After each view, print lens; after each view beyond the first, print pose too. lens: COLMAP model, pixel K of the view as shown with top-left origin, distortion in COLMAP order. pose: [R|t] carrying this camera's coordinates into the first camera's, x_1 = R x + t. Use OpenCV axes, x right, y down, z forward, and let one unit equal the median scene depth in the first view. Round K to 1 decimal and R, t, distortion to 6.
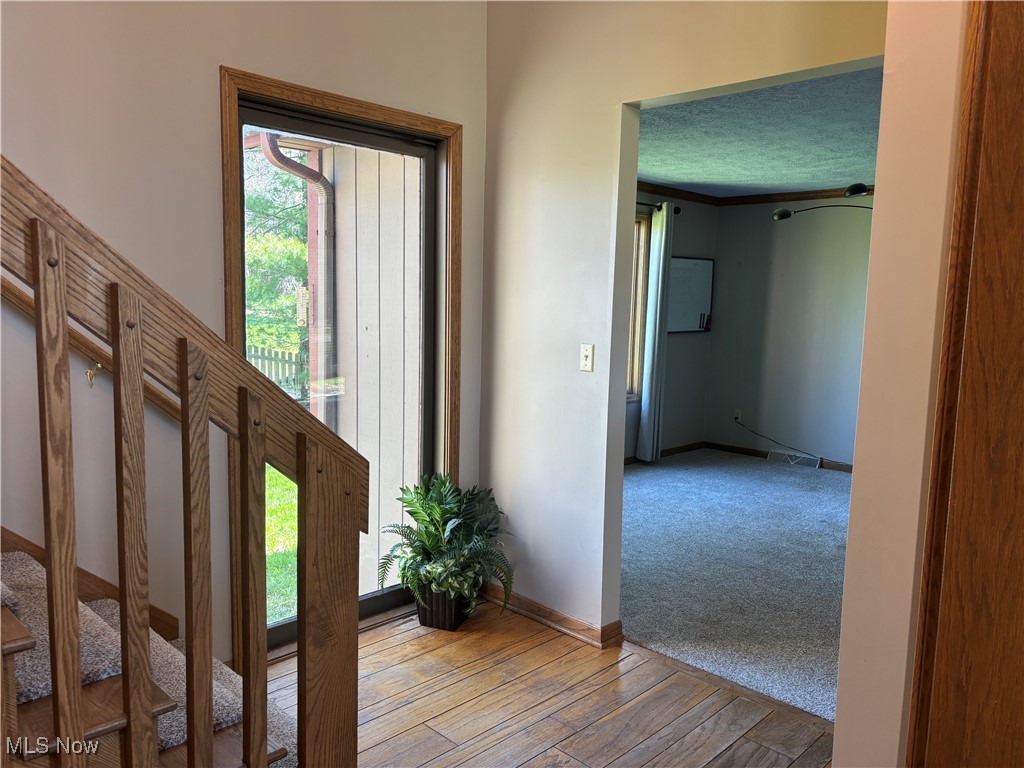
lens RADIAL K [[783.1, 0, 480.9], [0, 783.1, 384.9], [0, 0, 1]] dist [0.005853, 0.001078]
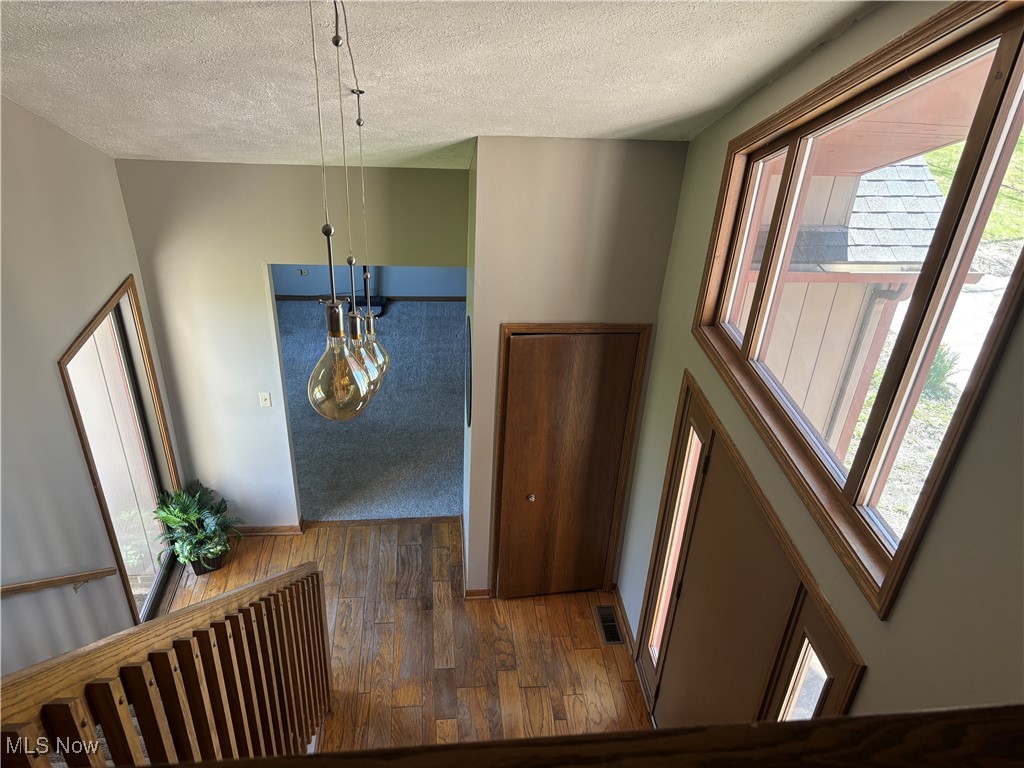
lens RADIAL K [[783.1, 0, 480.9], [0, 783.1, 384.9], [0, 0, 1]] dist [0.005853, 0.001078]
pose [[0.639168, -0.397191, 0.658562, -0.662370], [0.089043, 0.888773, 0.449615, -0.776631], [-0.763895, -0.228739, 0.603442, -0.354537]]
